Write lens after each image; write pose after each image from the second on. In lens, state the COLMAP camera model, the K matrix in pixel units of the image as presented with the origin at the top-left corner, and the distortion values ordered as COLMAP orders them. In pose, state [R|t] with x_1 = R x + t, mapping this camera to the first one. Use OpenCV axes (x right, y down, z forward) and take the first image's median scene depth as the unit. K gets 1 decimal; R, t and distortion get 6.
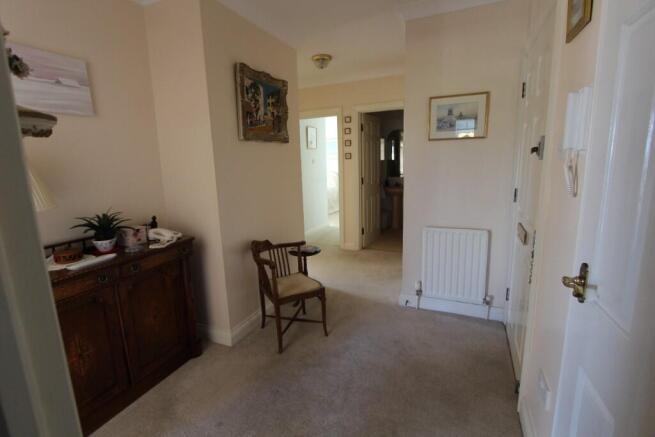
lens RADIAL K [[303.8, 0, 327.8], [0, 303.8, 216.5], [0, 0, 1]] dist [0.001400, 0.000258]
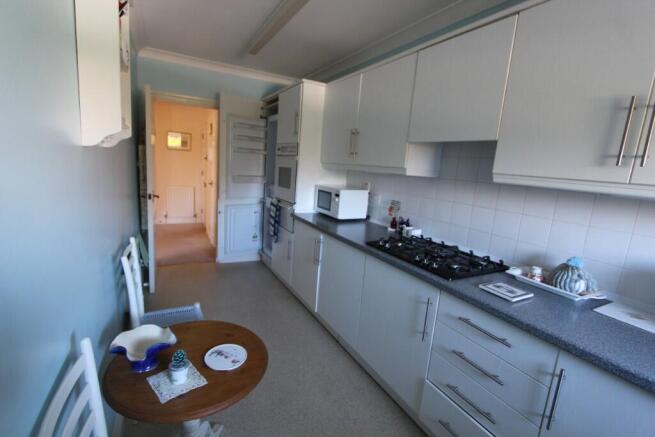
lens RADIAL K [[303.8, 0, 327.5], [0, 303.8, 218.8], [0, 0, 1]] dist [0.001400, 0.000258]
pose [[0.605618, -0.058084, 0.793633, -0.831457], [0.039663, 0.998296, 0.042796, 0.235122], [-0.794767, 0.005560, 0.606890, -1.440167]]
